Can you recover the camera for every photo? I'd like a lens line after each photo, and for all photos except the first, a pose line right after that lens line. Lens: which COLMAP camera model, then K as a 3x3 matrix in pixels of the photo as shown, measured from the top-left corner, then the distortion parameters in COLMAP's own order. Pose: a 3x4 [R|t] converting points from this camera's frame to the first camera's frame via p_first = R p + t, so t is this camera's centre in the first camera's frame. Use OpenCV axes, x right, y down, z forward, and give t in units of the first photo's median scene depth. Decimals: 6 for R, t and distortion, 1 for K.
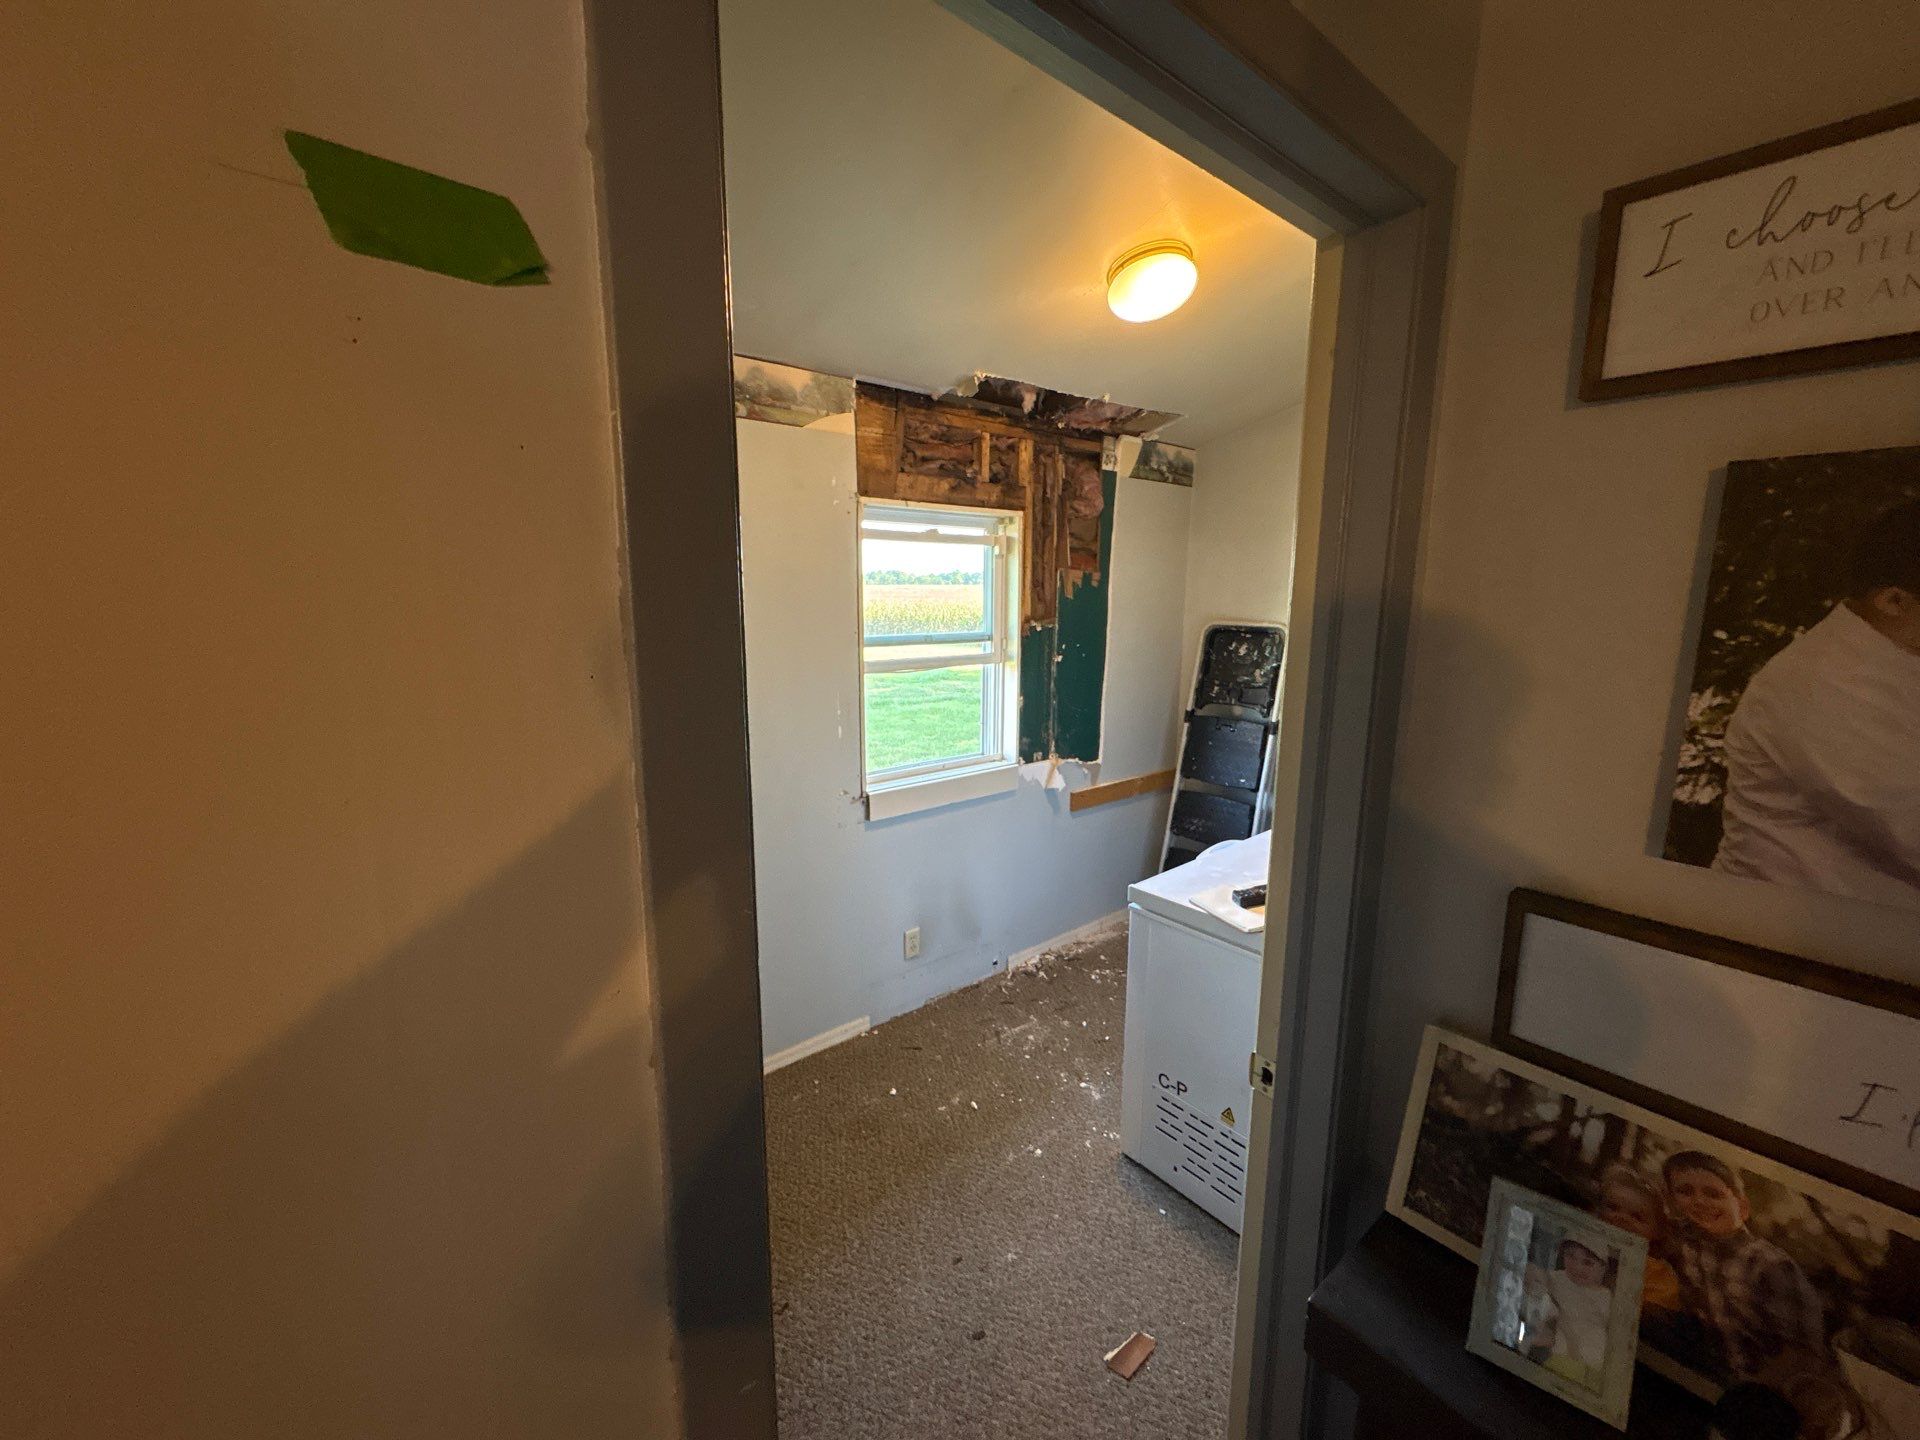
lens RADIAL K [[766.3, 0, 966.7], [0, 766.3, 719.9], [0, 0, 1]] dist [-0.002379, 0.000138]
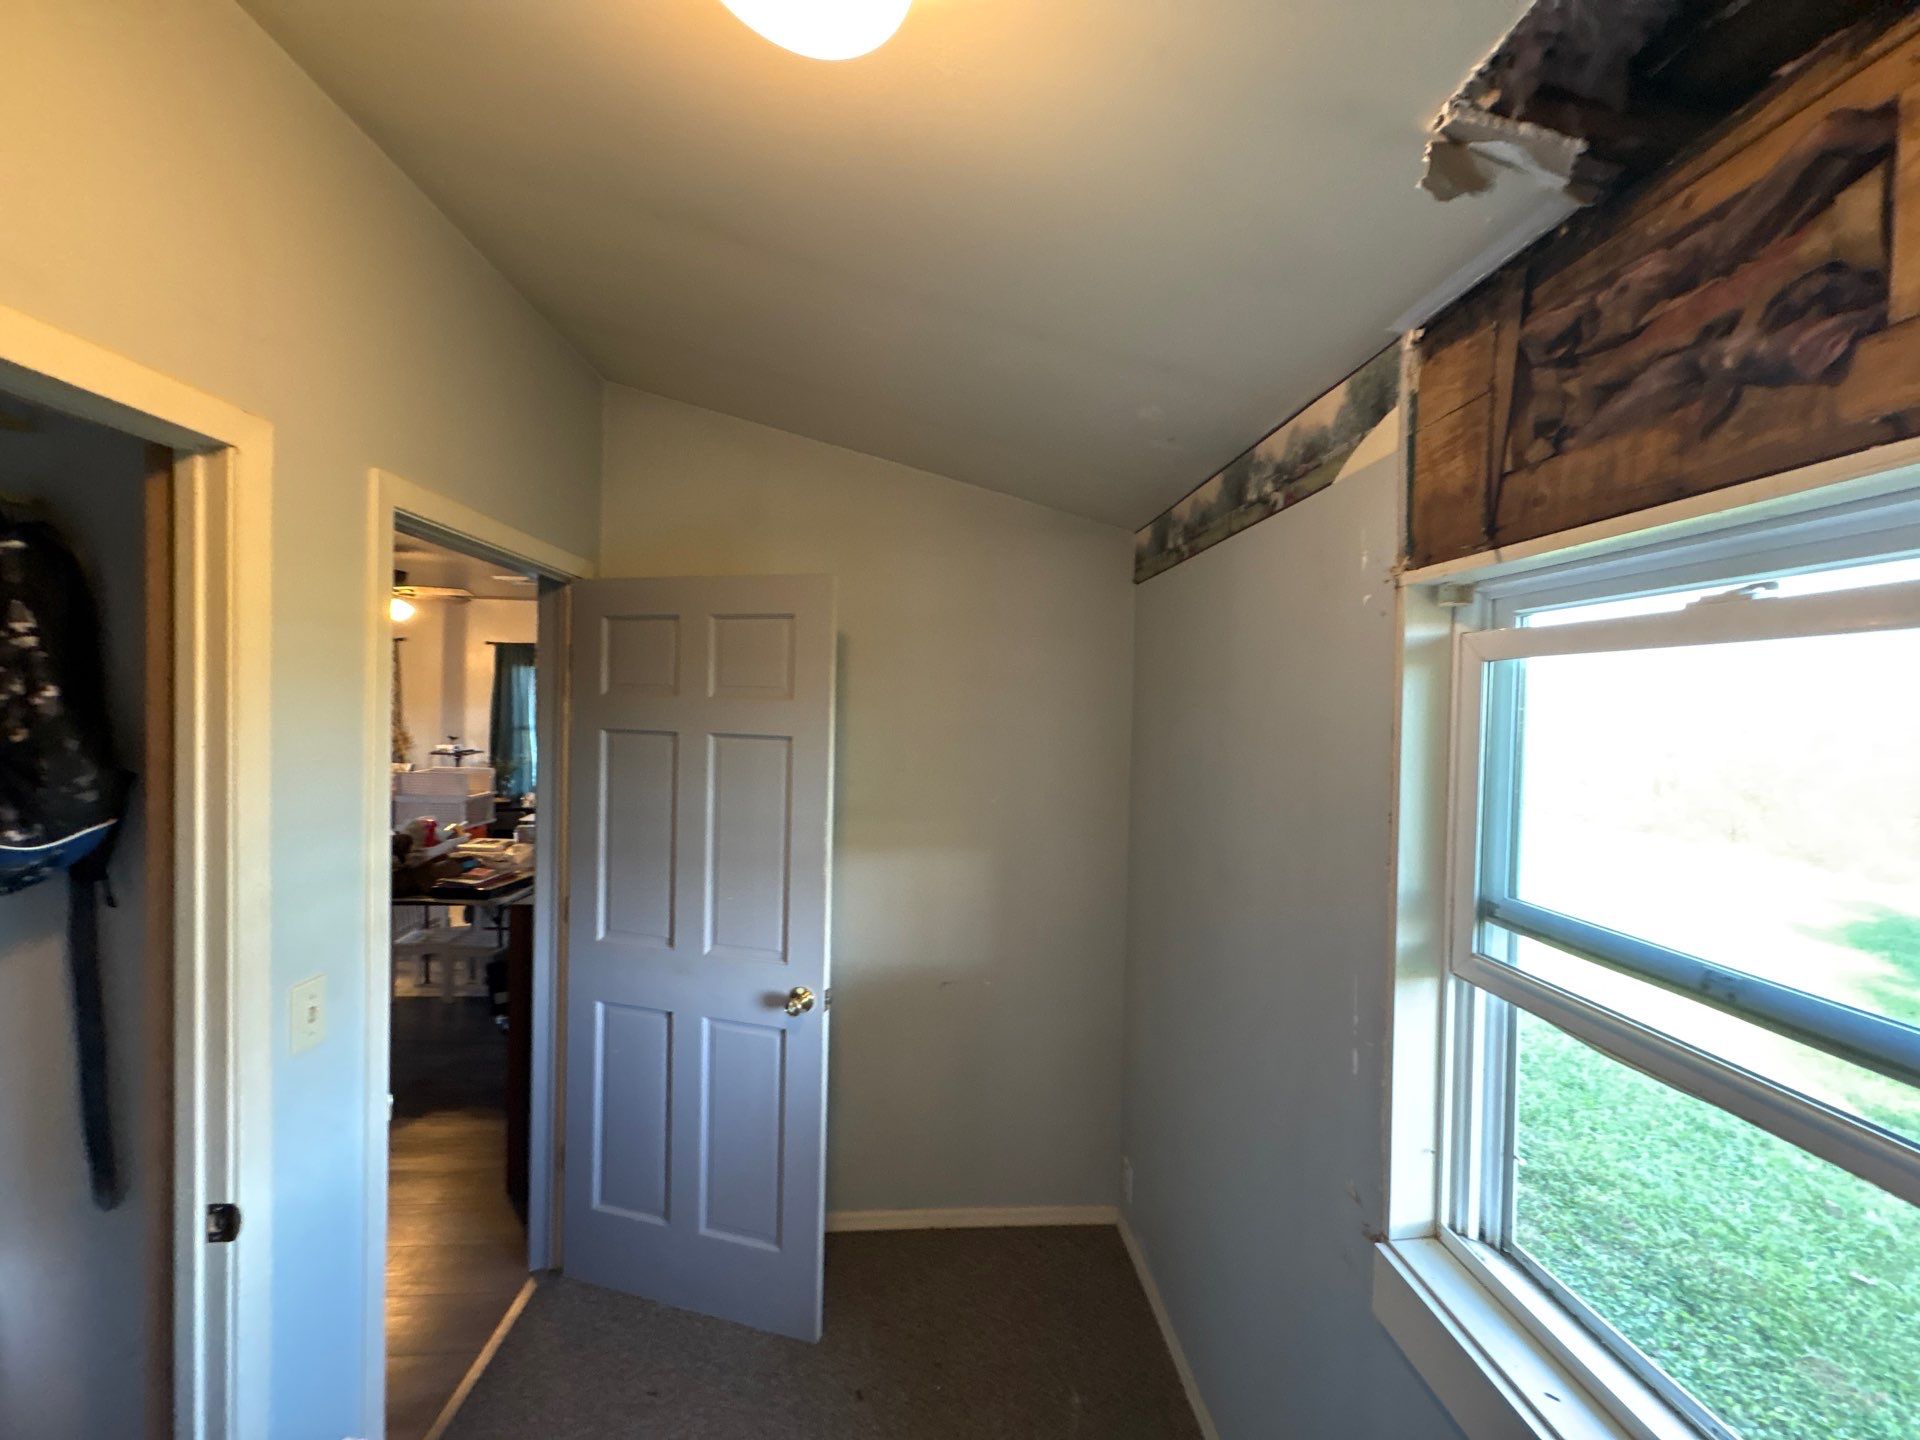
lens RADIAL K [[766.3, 0, 966.7], [0, 766.3, 719.9], [0, 0, 1]] dist [-0.002379, 0.000138]
pose [[-0.590109, -0.002440, -0.807320, 0.293731], [-0.165378, 0.979155, 0.117924, -0.168682], [0.790203, 0.203101, -0.578212, 0.835564]]
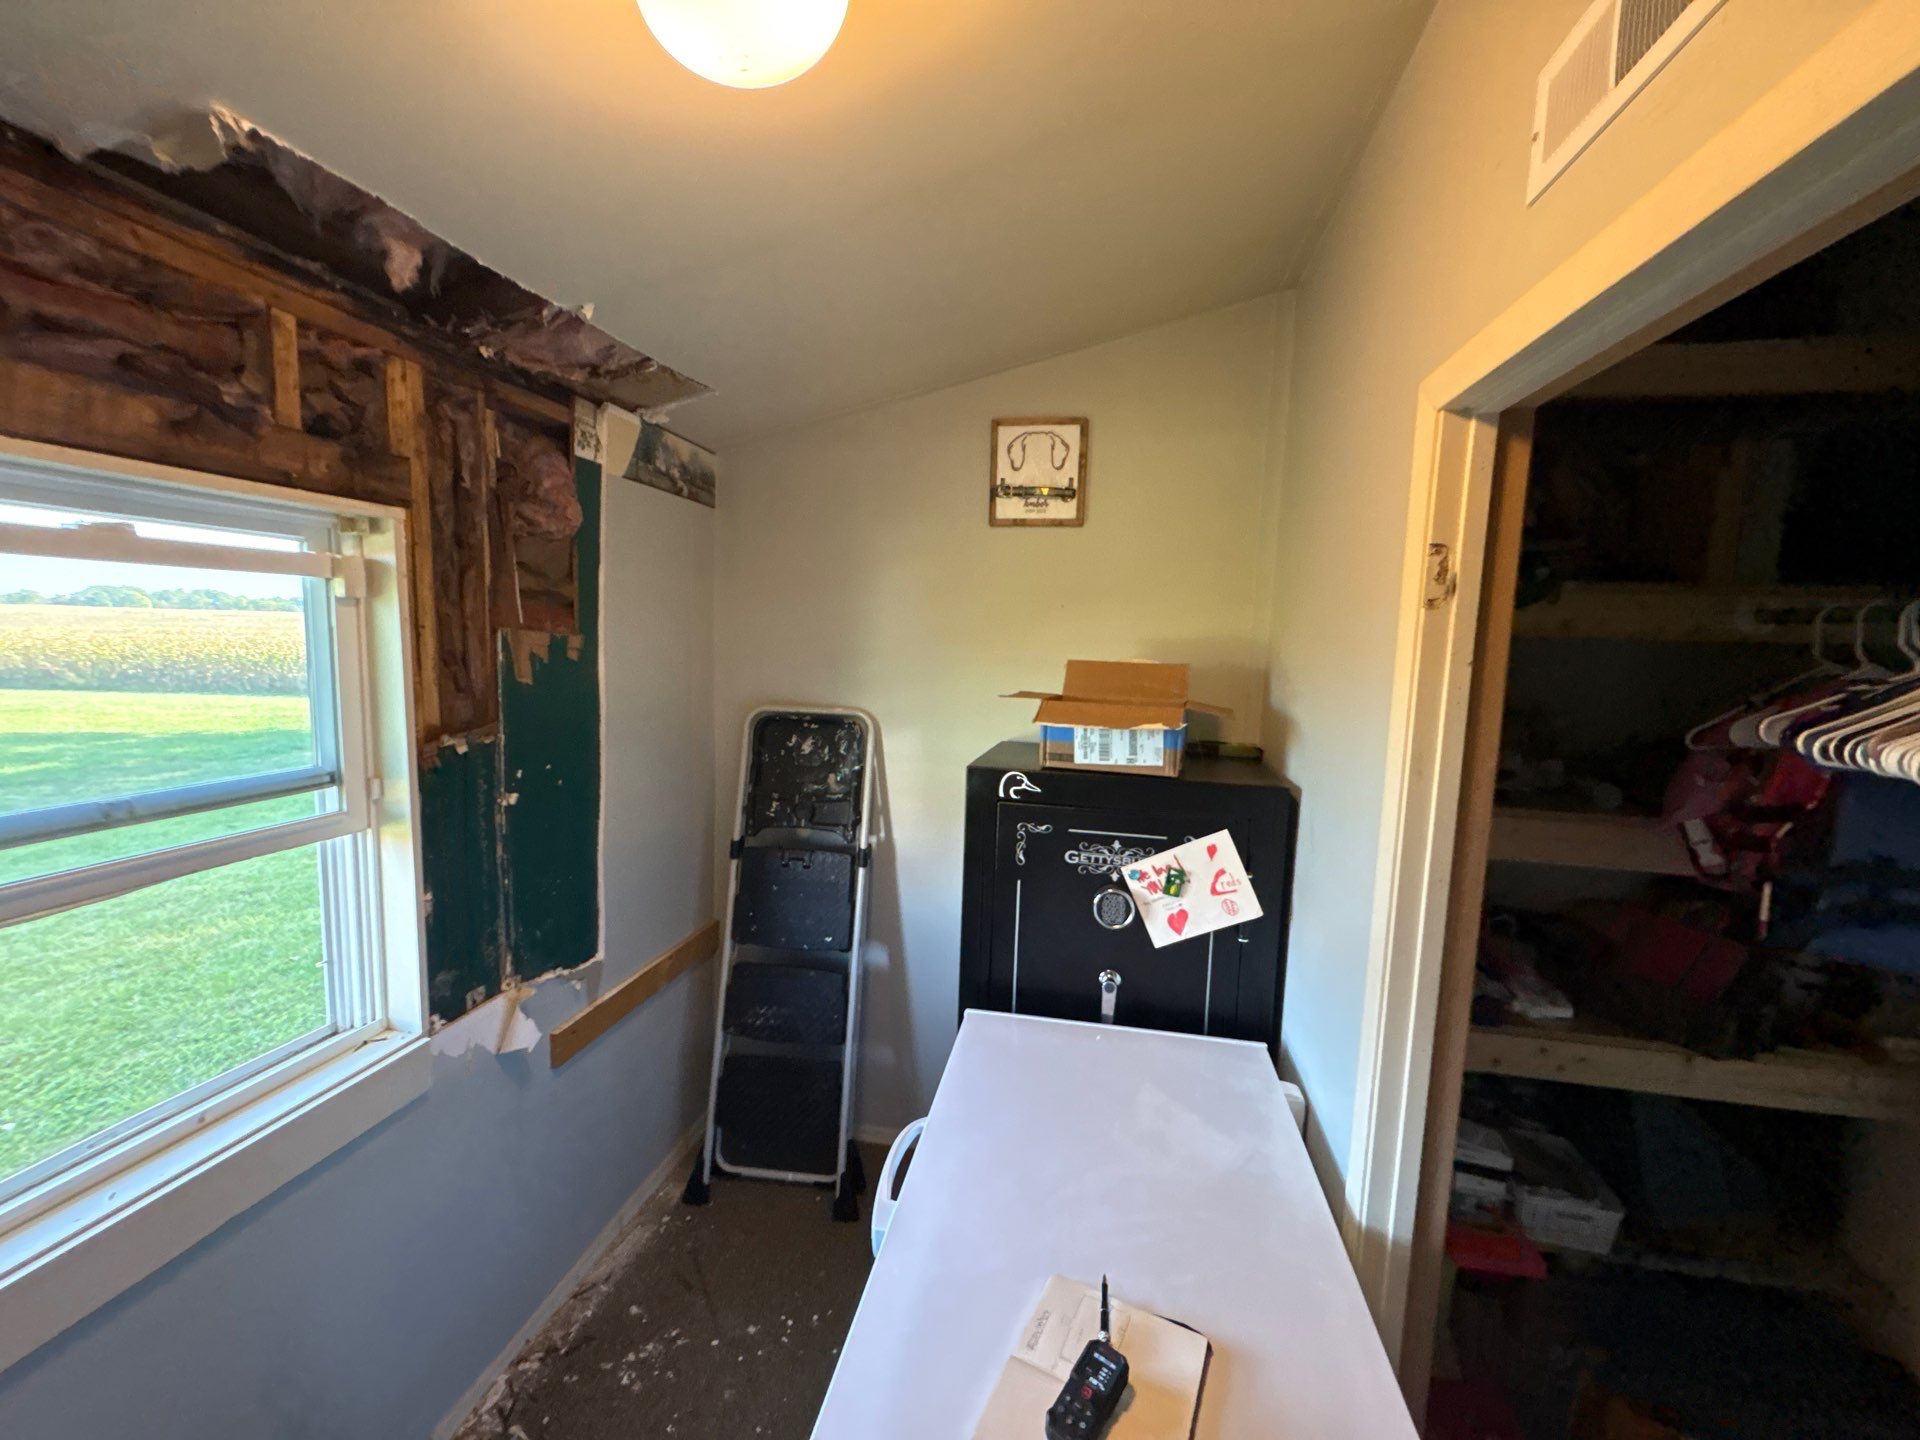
lens RADIAL K [[766.3, 0, 966.7], [0, 766.3, 719.9], [0, 0, 1]] dist [-0.002379, 0.000138]
pose [[0.775074, -0.050497, 0.629849, 0.035503], [0.081531, 0.996461, -0.020440, -0.098217], [-0.626588, 0.067195, 0.776449, 0.397925]]
